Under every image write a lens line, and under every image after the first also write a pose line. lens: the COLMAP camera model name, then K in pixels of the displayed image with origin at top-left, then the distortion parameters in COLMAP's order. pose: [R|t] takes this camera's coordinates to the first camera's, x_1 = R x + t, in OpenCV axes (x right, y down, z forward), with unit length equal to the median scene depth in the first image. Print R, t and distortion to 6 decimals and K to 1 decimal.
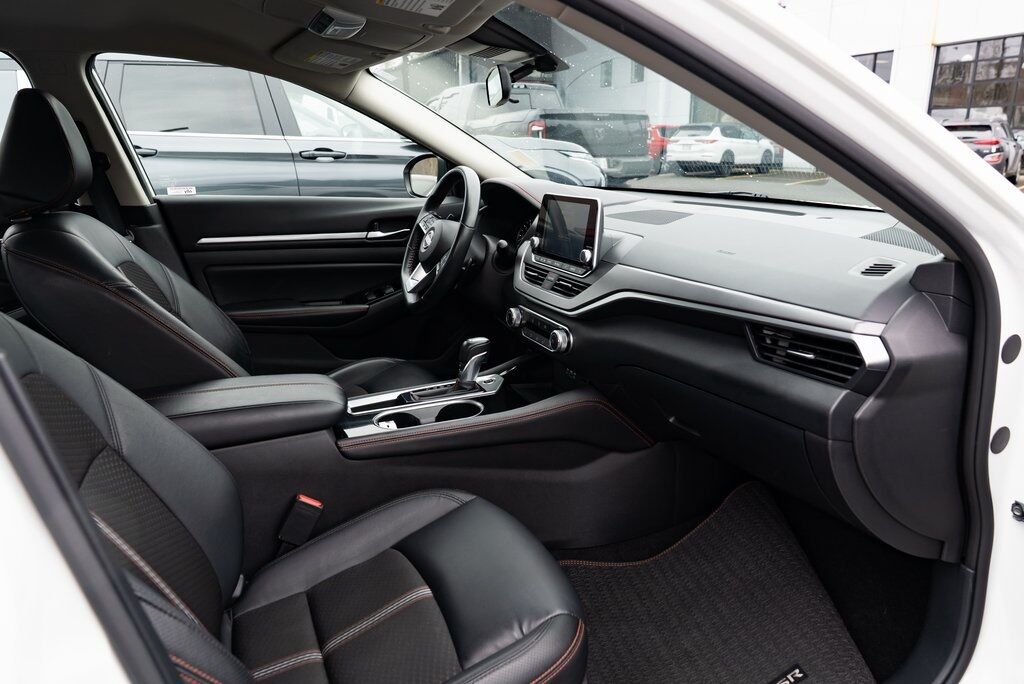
lens RADIAL K [[698.1, 0, 512.0], [0, 698.1, 342.0], [0, 0, 1]] dist [-0.032451, 0.018101]
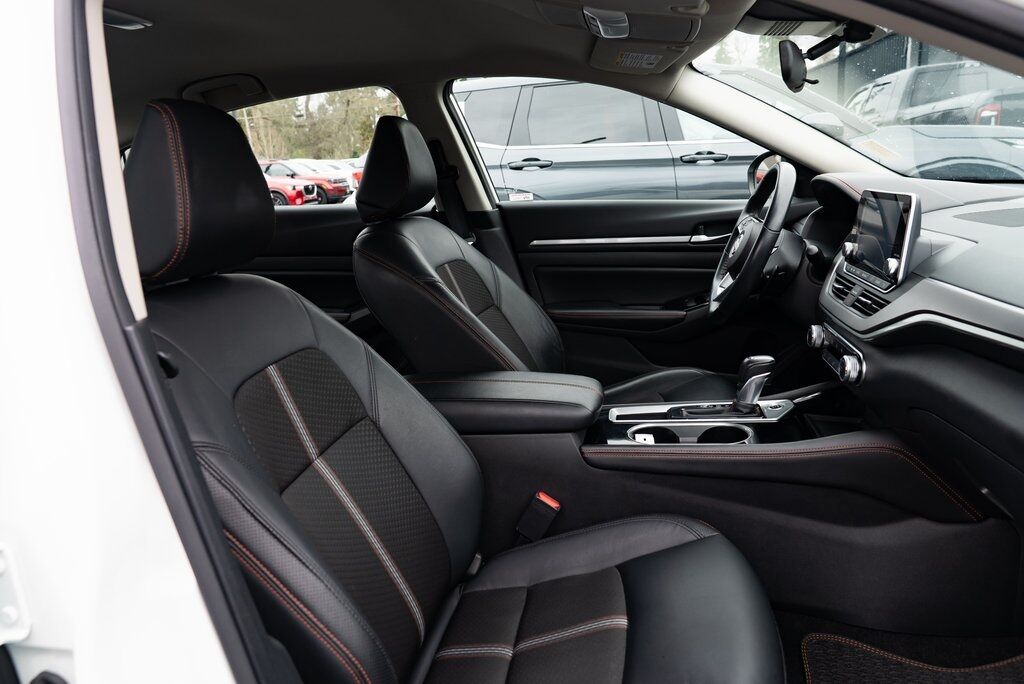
lens RADIAL K [[698.1, 0, 538.3], [0, 698.1, 340.3], [0, 0, 1]] dist [-0.029342, 0.002588]
pose [[0.836226, 0.083084, -0.542055, 0.191190], [-0.088269, 0.995960, 0.016484, -0.015275], [0.541235, 0.034062, 0.840181, 0.112243]]
